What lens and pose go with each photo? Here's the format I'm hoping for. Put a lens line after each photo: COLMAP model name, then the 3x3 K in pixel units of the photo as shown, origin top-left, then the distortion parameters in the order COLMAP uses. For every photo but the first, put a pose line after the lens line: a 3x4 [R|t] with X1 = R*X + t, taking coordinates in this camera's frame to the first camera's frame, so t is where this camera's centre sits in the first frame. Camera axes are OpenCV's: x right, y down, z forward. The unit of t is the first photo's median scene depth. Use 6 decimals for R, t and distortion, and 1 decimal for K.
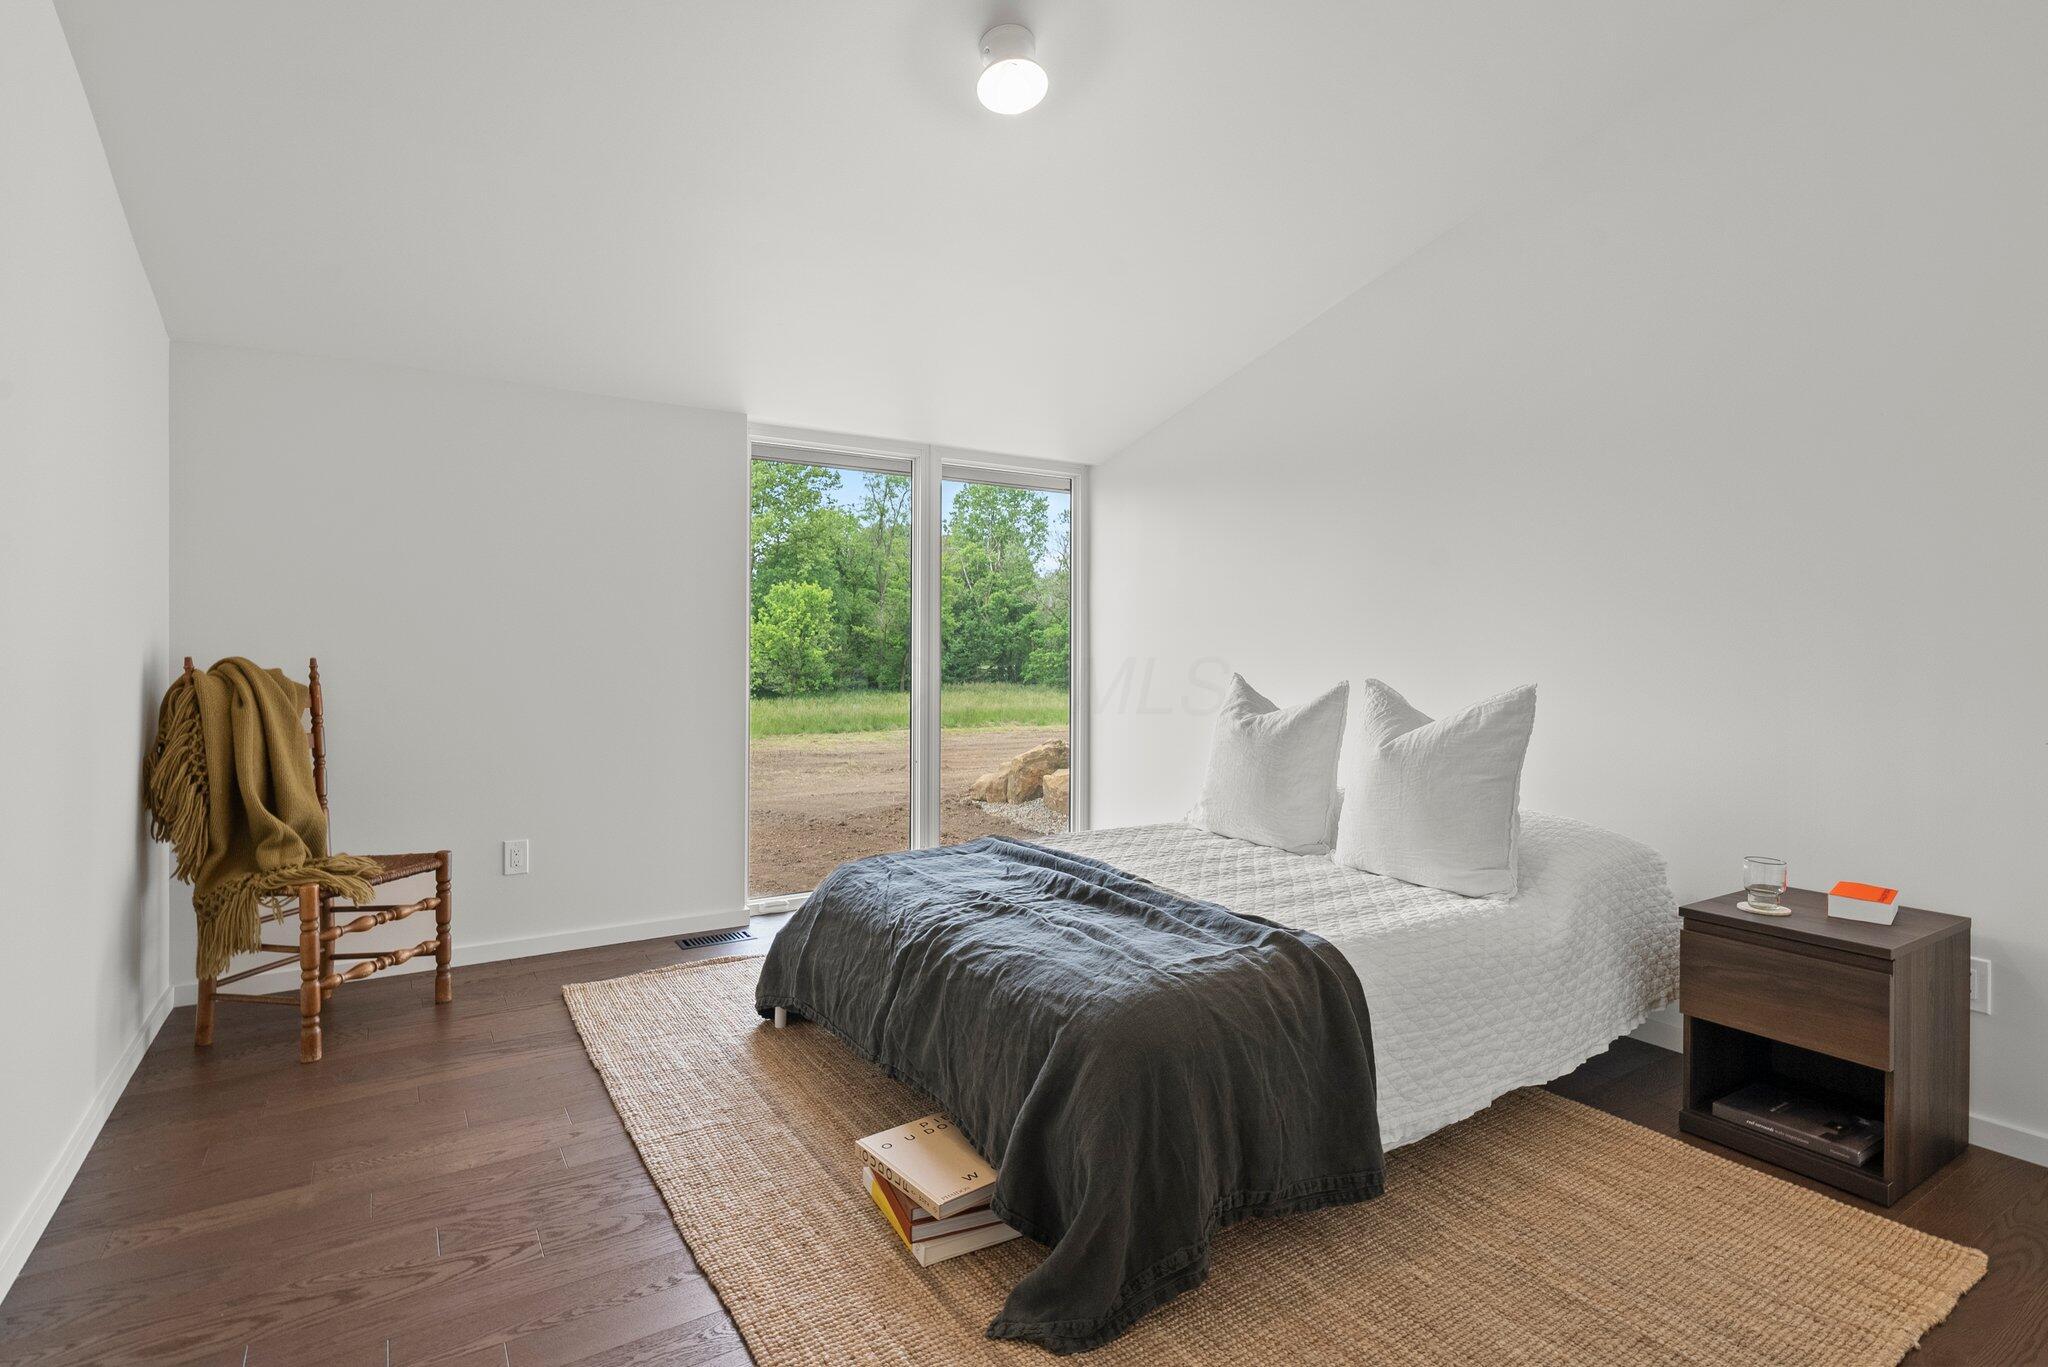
lens RADIAL K [[1009.5, 0, 1020.7], [0, 1009.5, 663.8], [0, 0, 1]] dist [-0.000058, -0.000007]
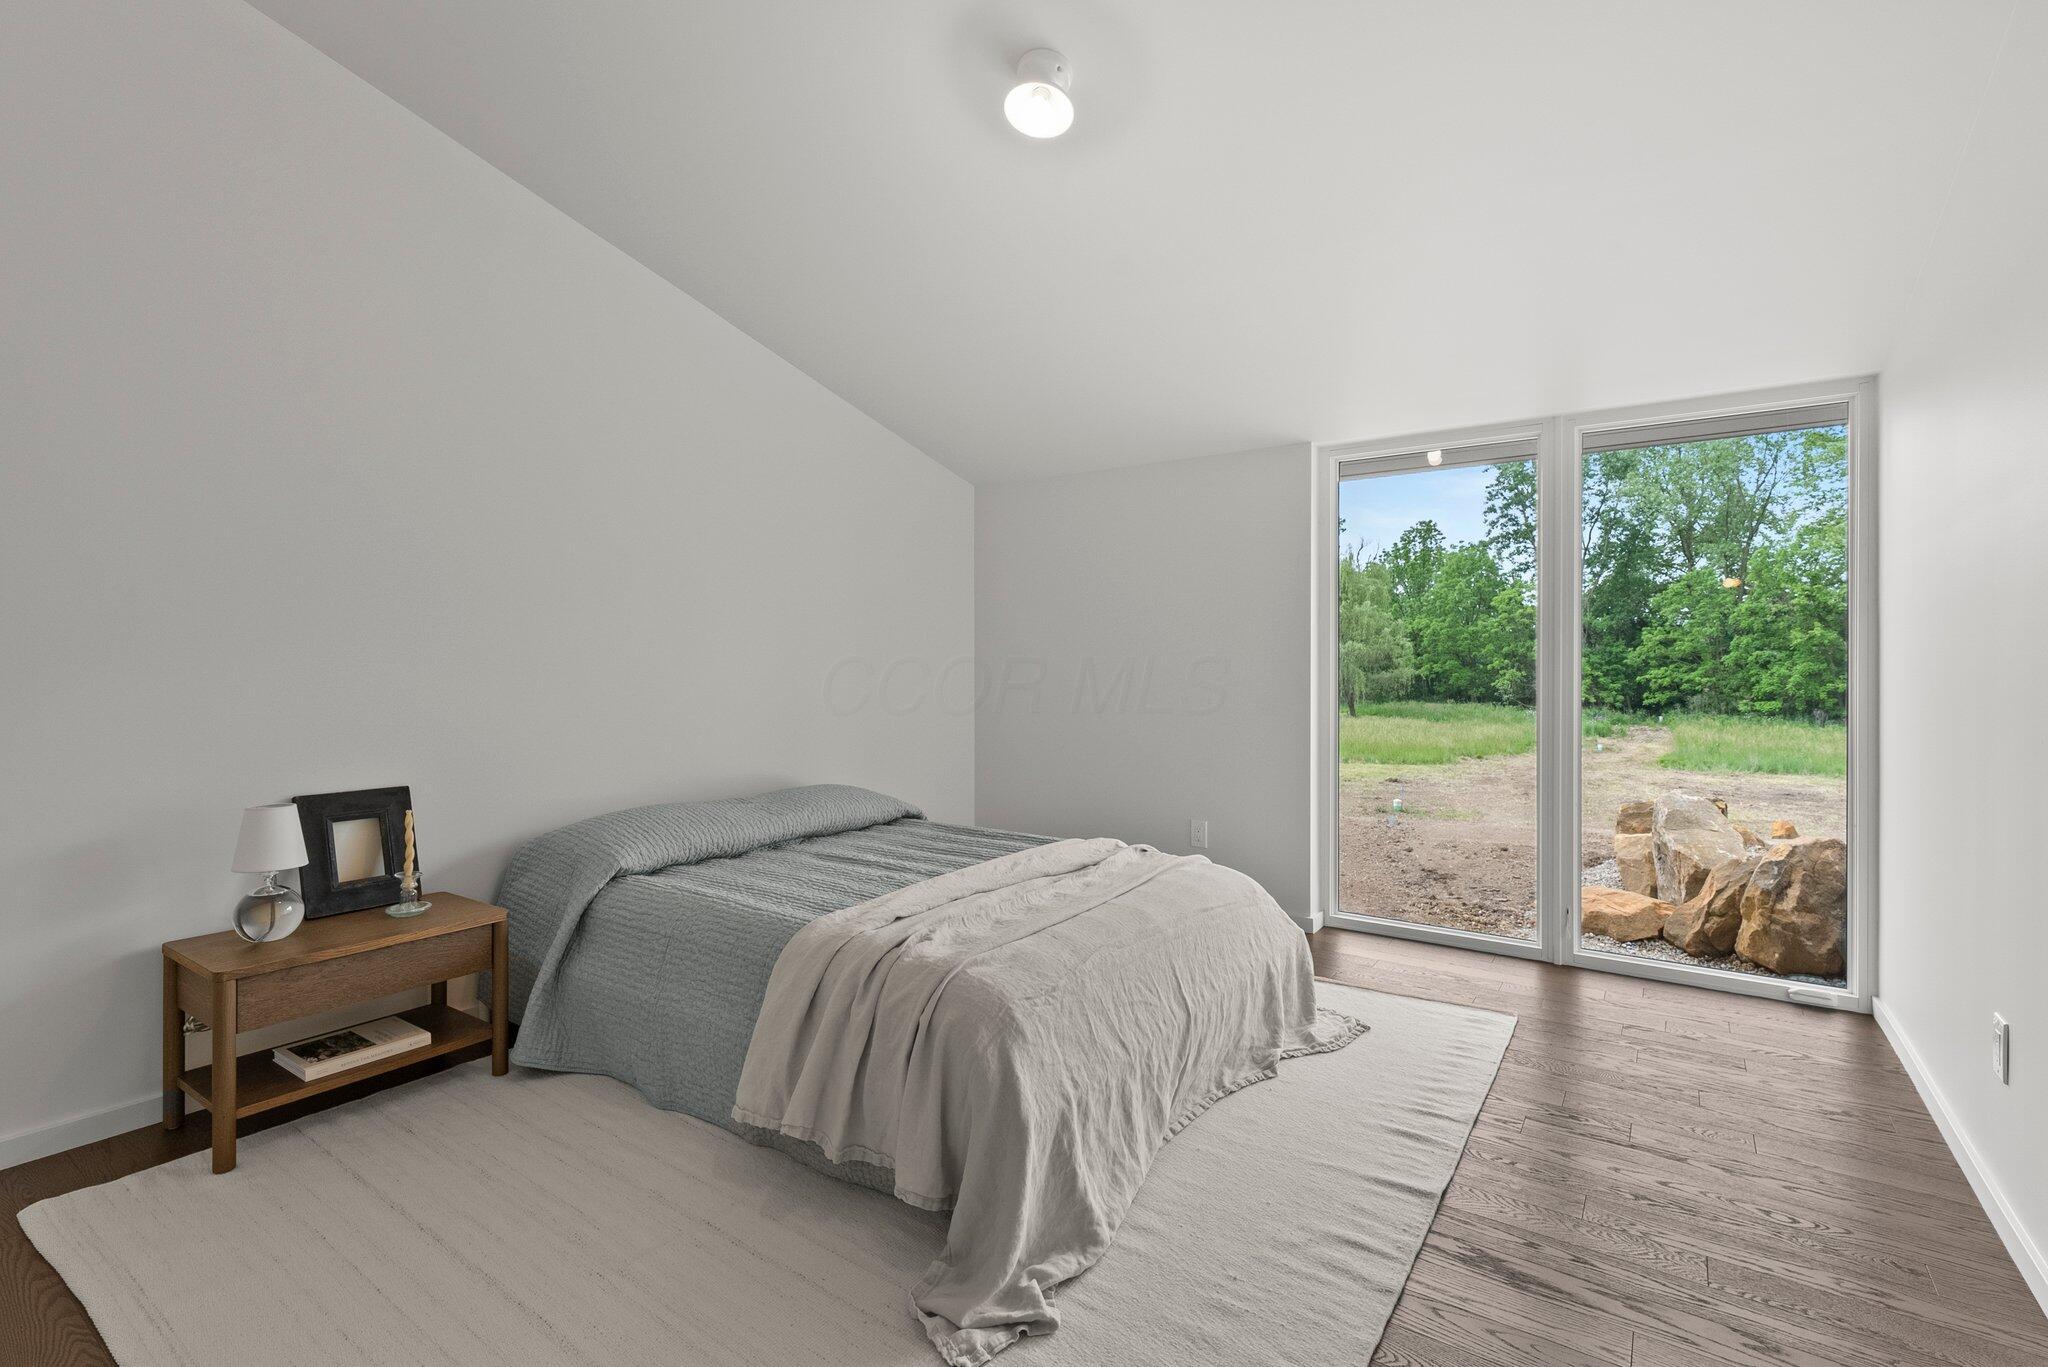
lens RADIAL K [[926.6, 0, 1025.5], [0, 926.6, 669.7], [0, 0, 1]] dist [0.000247, 0.000033]
pose [[0.383452, -0.001546, -0.923560, 0.432431], [-0.008704, 0.999948, -0.005287, -0.002153], [0.923520, 0.010066, 0.383418, 0.306054]]
